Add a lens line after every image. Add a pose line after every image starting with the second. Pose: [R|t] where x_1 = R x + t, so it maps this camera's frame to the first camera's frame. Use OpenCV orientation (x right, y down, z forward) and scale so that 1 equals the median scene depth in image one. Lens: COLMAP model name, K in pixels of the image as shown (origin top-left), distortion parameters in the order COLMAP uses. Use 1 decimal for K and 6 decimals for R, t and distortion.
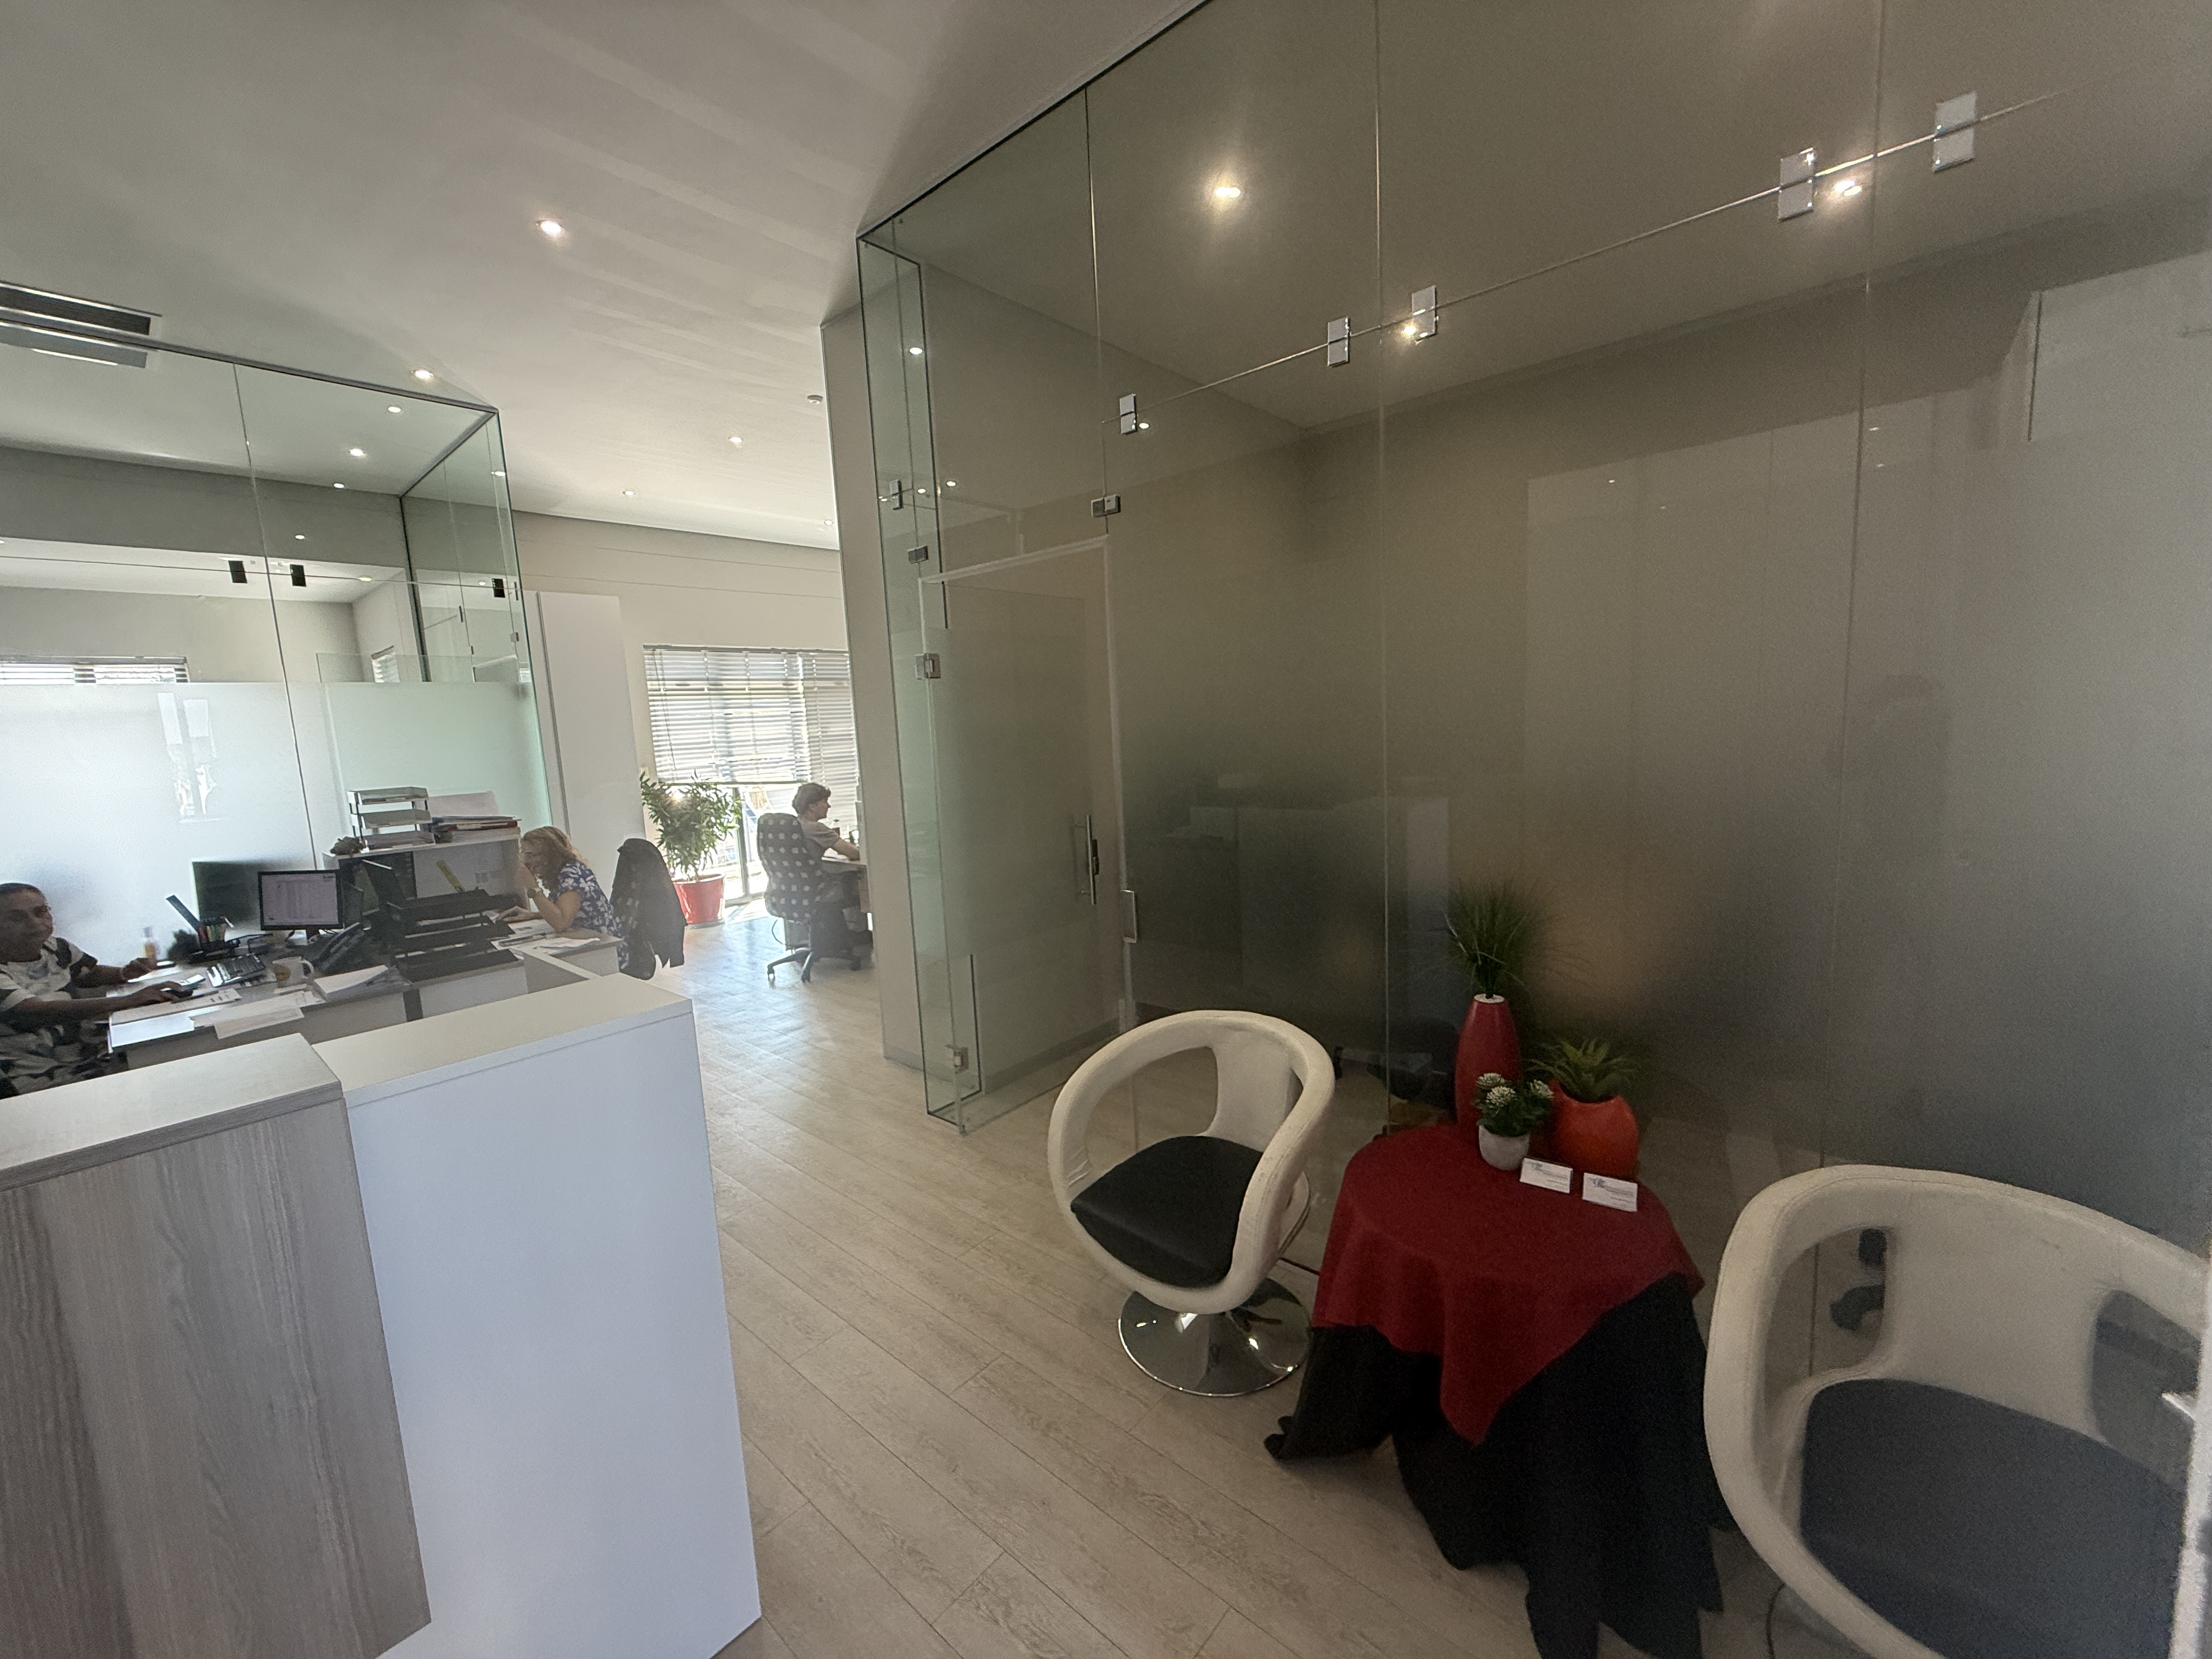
lens RADIAL K [[876.8, 0, 1105.9], [0, 876.8, 825.3], [0, 0, 1]] dist [-0.011591, 0.001404]
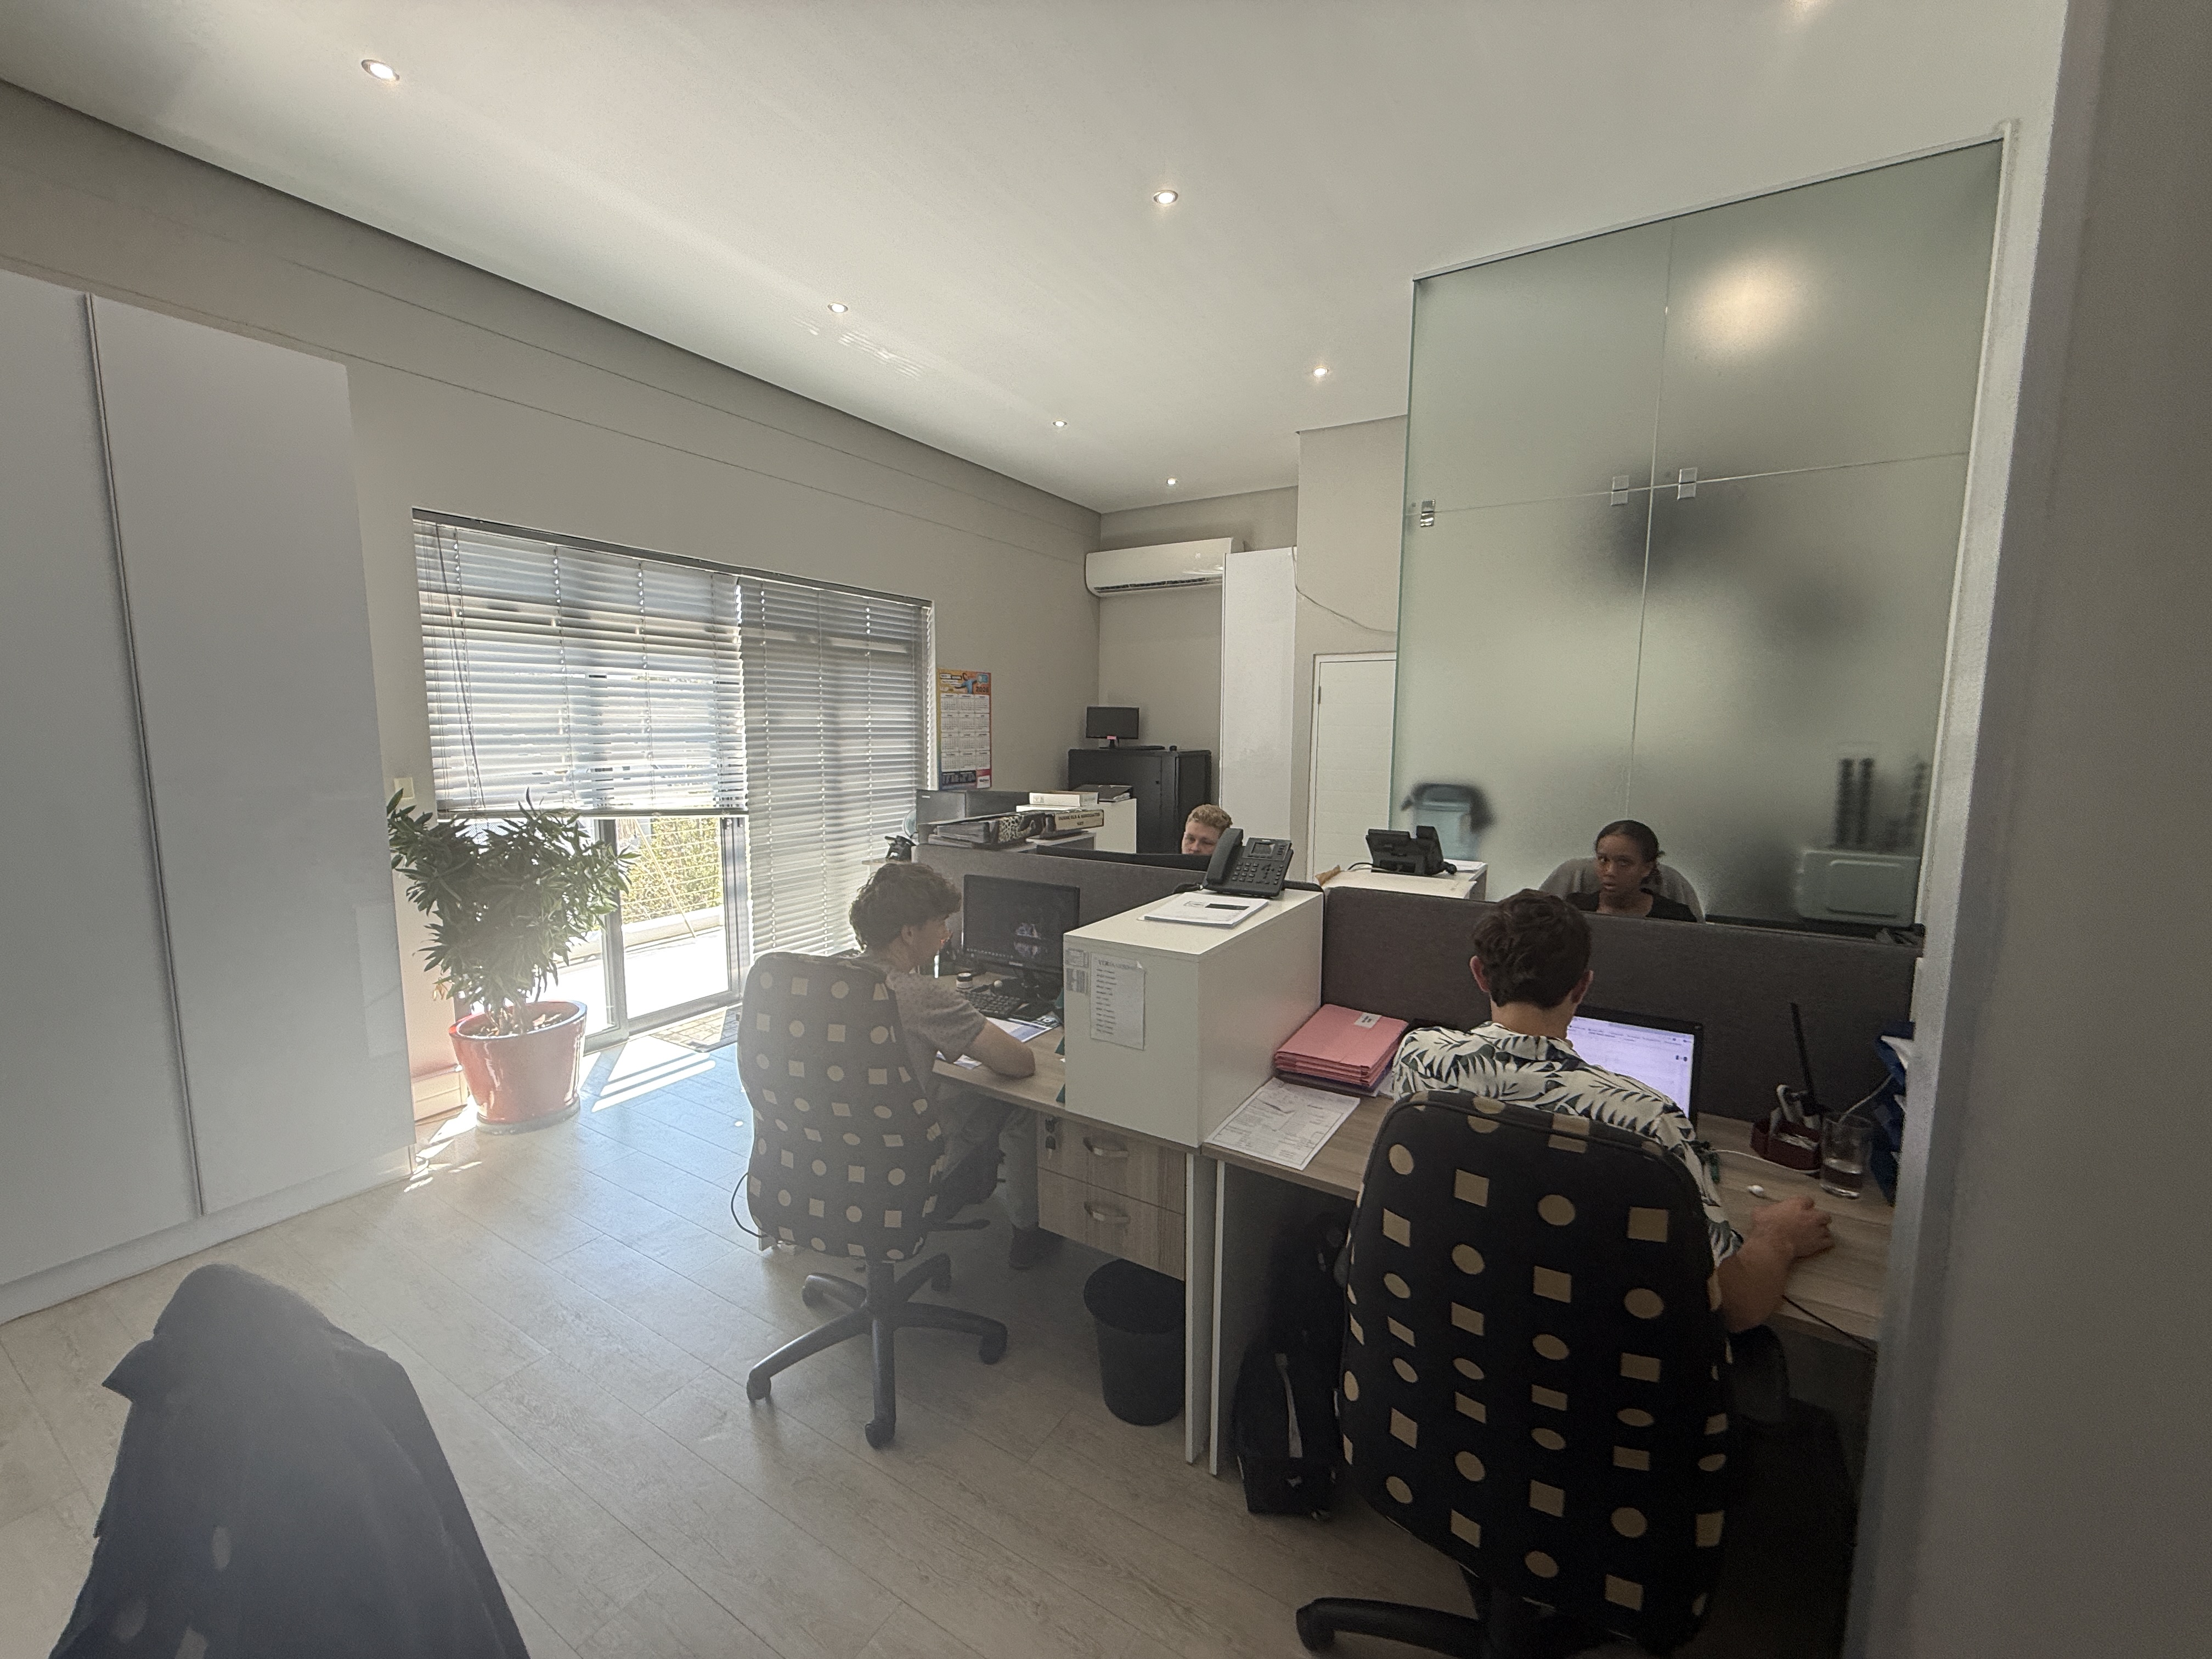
lens RADIAL K [[876.8, 0, 1100.7], [0, 876.8, 832.4], [0, 0, 1]] dist [-0.011591, 0.001404]
pose [[0.986219, 0.031146, 0.162488, -0.222864], [-0.030381, 0.999513, -0.007194, -0.041680], [-0.162633, 0.002158, 0.986684, 0.451996]]
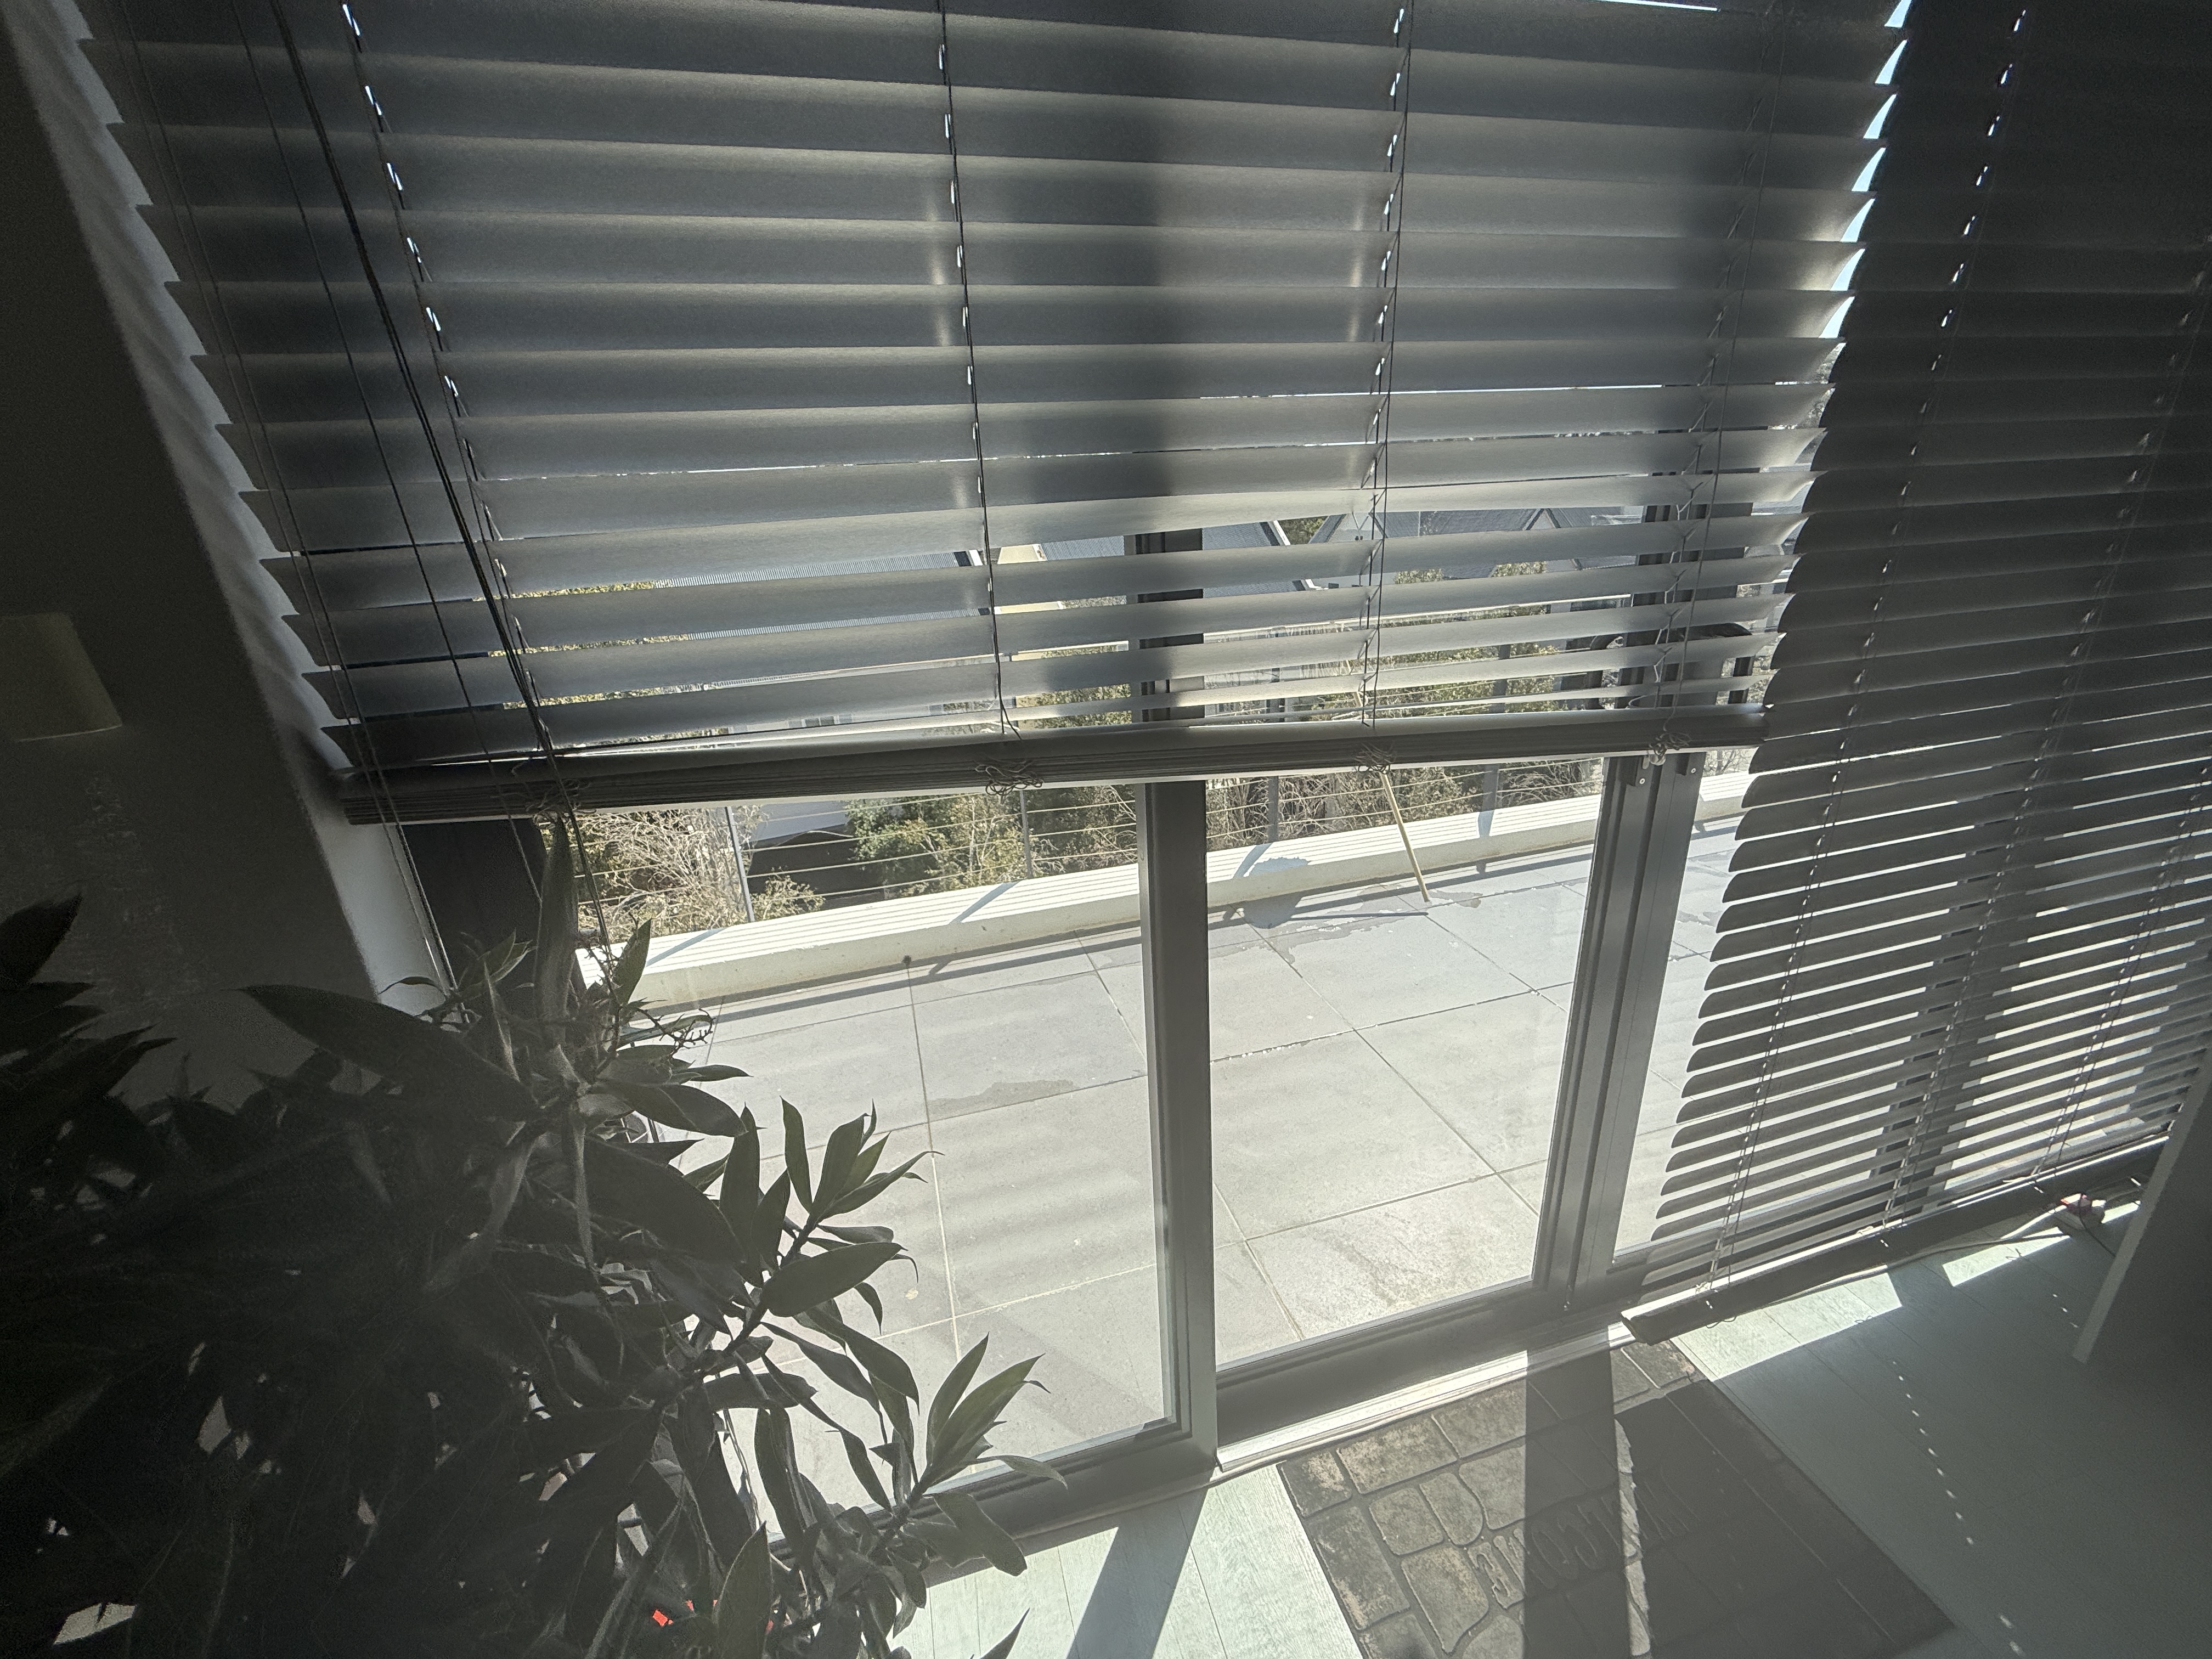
lens RADIAL K [[876.8, 0, 1106.3], [0, 876.8, 829.4], [0, 0, 1]] dist [-0.011591, 0.001404]
pose [[0.832494, 0.185171, -0.522174, -0.371548], [-0.048633, 0.963280, 0.264058, -0.067655], [0.551896, -0.194432, 0.810930, 0.907564]]
